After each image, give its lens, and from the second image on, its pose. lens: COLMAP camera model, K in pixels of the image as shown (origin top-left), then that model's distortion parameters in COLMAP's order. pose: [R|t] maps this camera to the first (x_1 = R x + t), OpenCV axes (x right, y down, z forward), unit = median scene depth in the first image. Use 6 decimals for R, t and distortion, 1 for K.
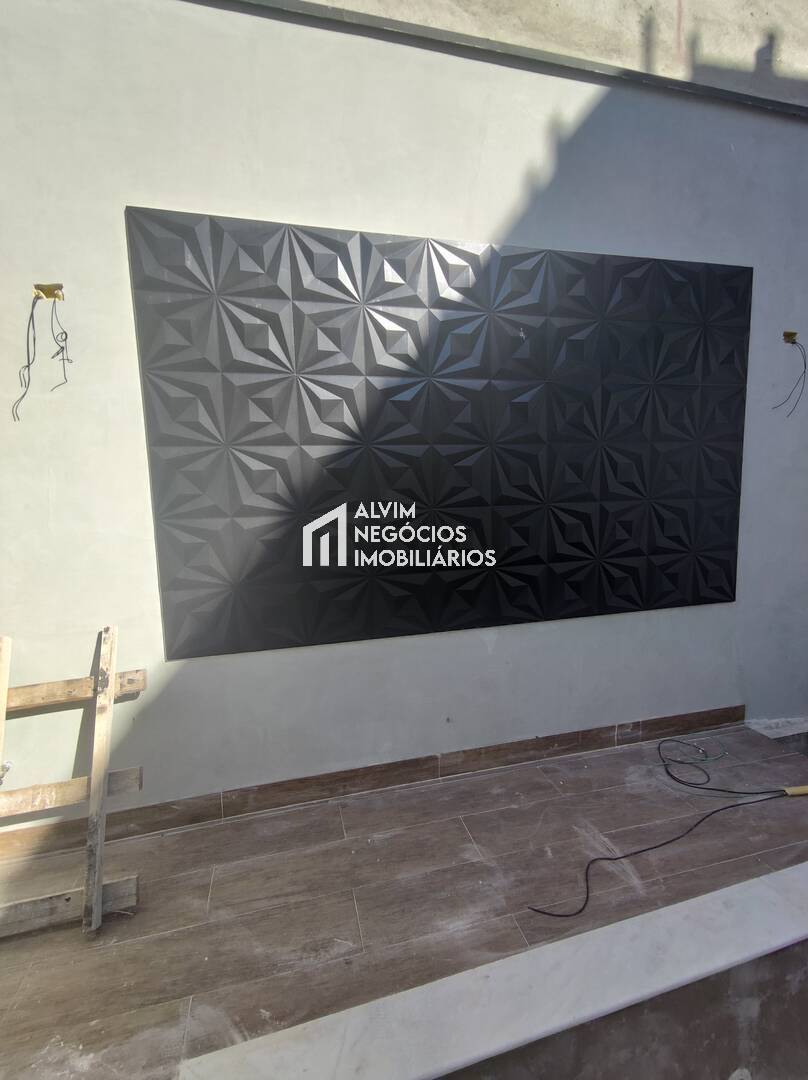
lens RADIAL K [[492.0, 0, 403.7], [0, 492.0, 540.9], [0, 0, 1]] dist [0.020713, -0.008149]
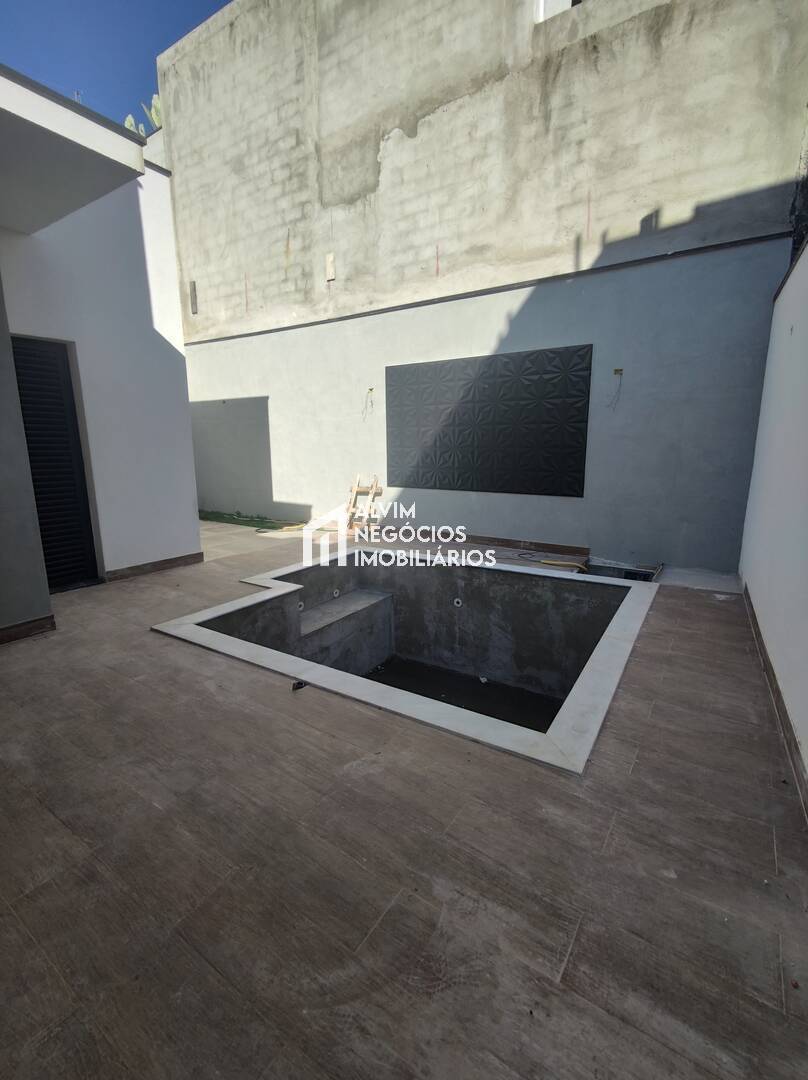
lens RADIAL K [[491.9, 0, 401.0], [0, 491.9, 537.8], [0, 0, 1]] dist [0.012868, 0.000387]
pose [[0.661458, 0.161065, -0.732483, 2.297604], [-0.098910, 0.986871, 0.127683, 0.132441], [0.743431, -0.012007, 0.668705, -1.363130]]
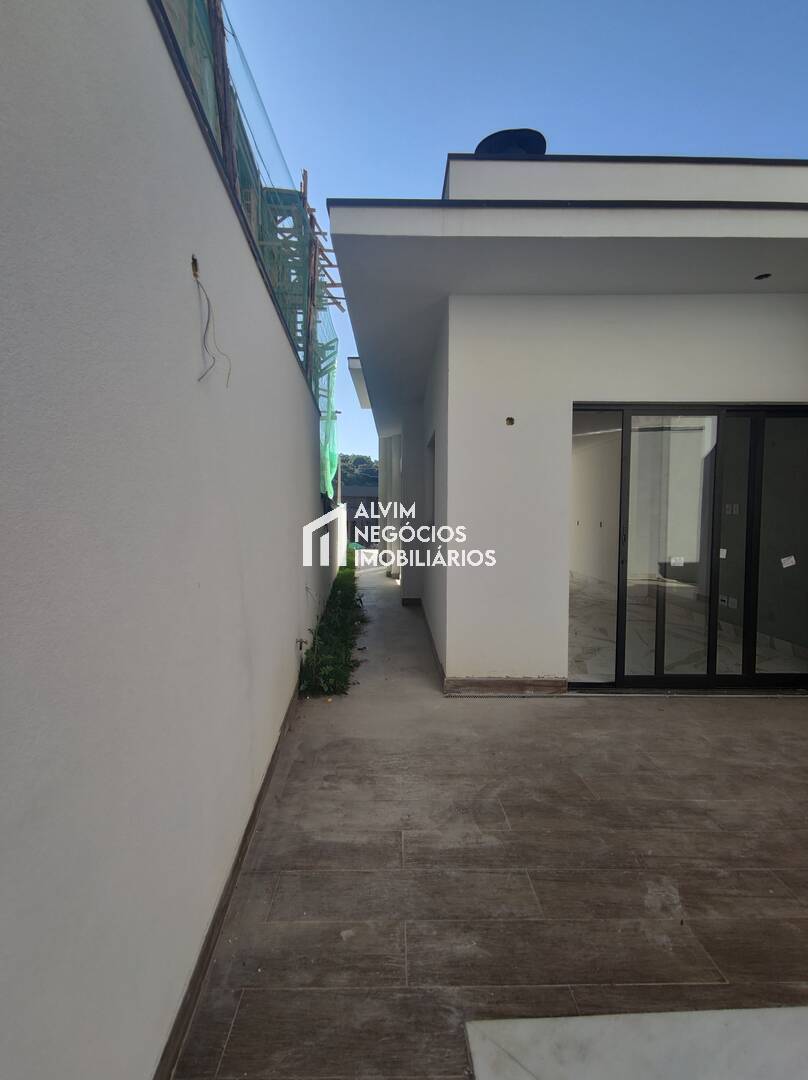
lens RADIAL K [[491.9, 0, 401.0], [0, 491.9, 537.8], [0, 0, 1]] dist [0.012868, 0.000387]
pose [[-0.973085, 0.006348, 0.230357, 1.805092], [0.044225, 0.986183, 0.159644, -0.054588], [-0.226161, 0.165535, -0.959921, 0.141009]]
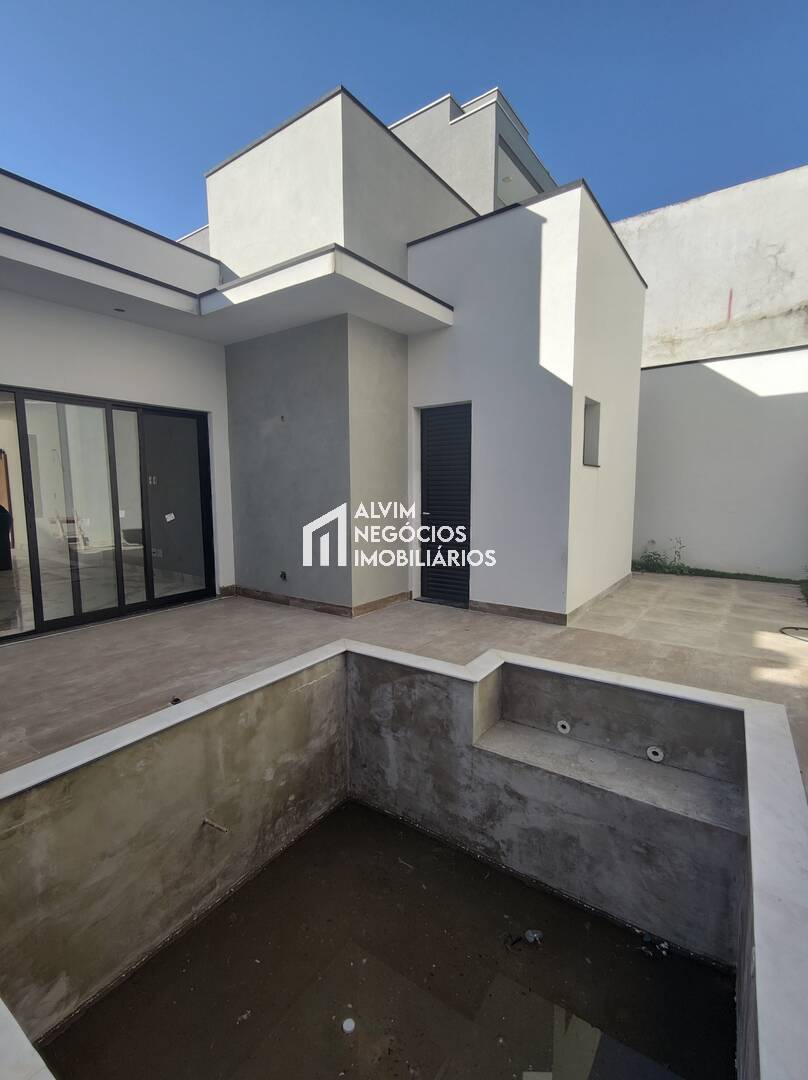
lens RADIAL K [[493.7, 0, 401.2], [0, 493.7, 537.2], [0, 0, 1]] dist [-0.000811, 0.015833]
pose [[-0.765384, 0.094560, -0.636589, 1.555341], [-0.055077, 0.975894, 0.211181, -0.133859], [0.641213, 0.196696, -0.741726, 0.880109]]
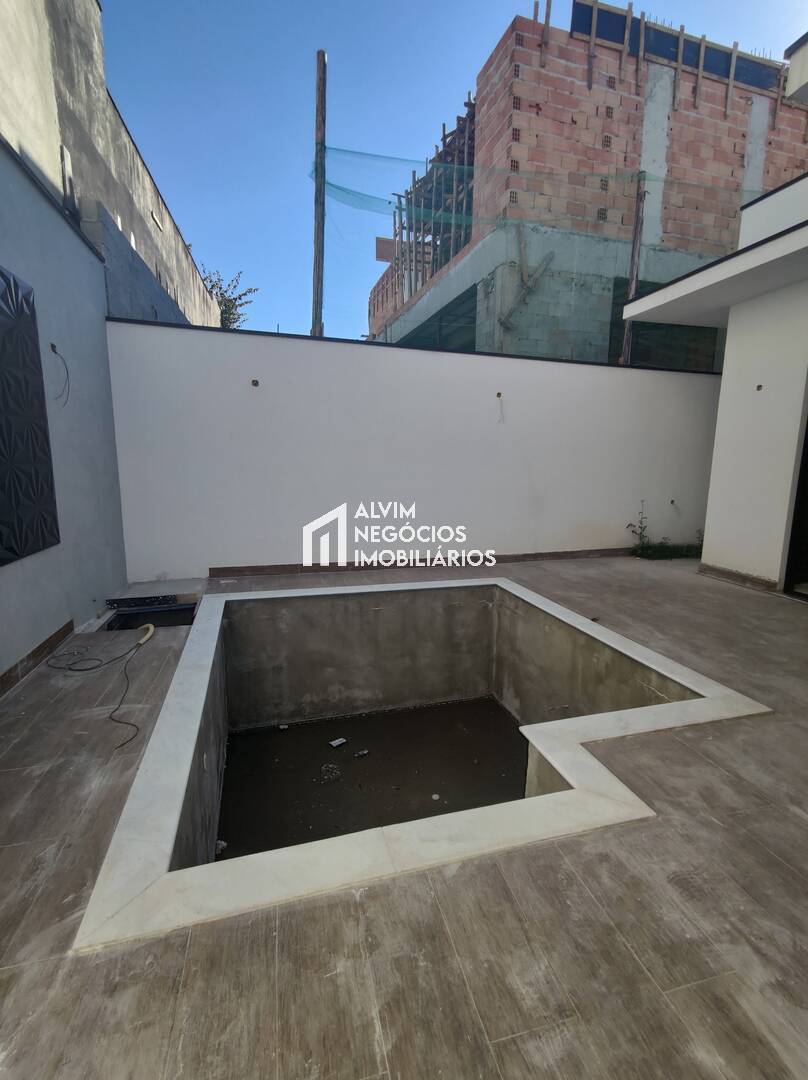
lens RADIAL K [[493.7, 0, 401.2], [0, 493.7, 537.2], [0, 0, 1]] dist [-0.000811, 0.015833]
pose [[0.001035, -0.135051, 0.990838, -0.862929], [0.111625, 0.984662, 0.134092, 0.040519], [-0.993750, 0.110463, 0.016094, 0.087124]]
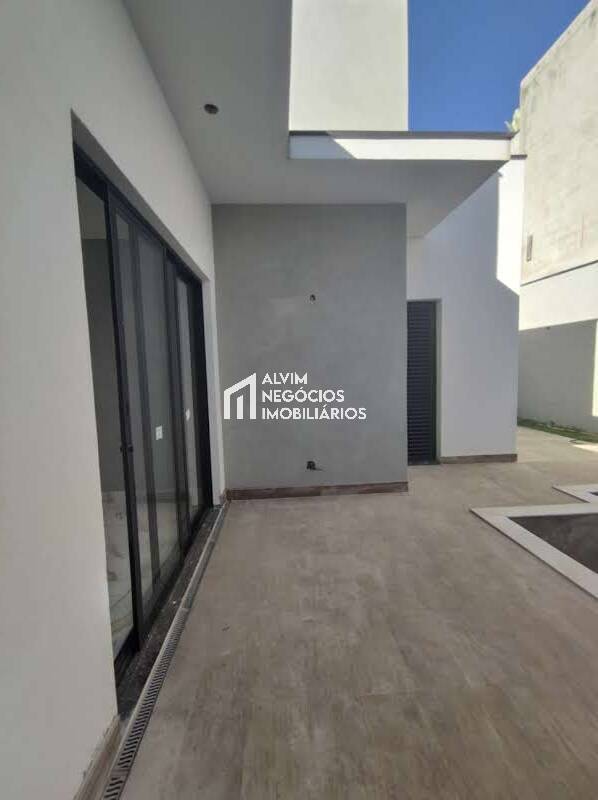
lens RADIAL K [[362.1, 0, 299.0], [0, 362.1, 400.0], [0, 0, 1]] dist [0.019300, -0.007984]
pose [[-0.193272, 0.111730, -0.974763, 2.160818], [-0.083902, 0.987974, 0.129880, 0.124470], [0.977551, 0.106887, -0.181573, -1.365351]]
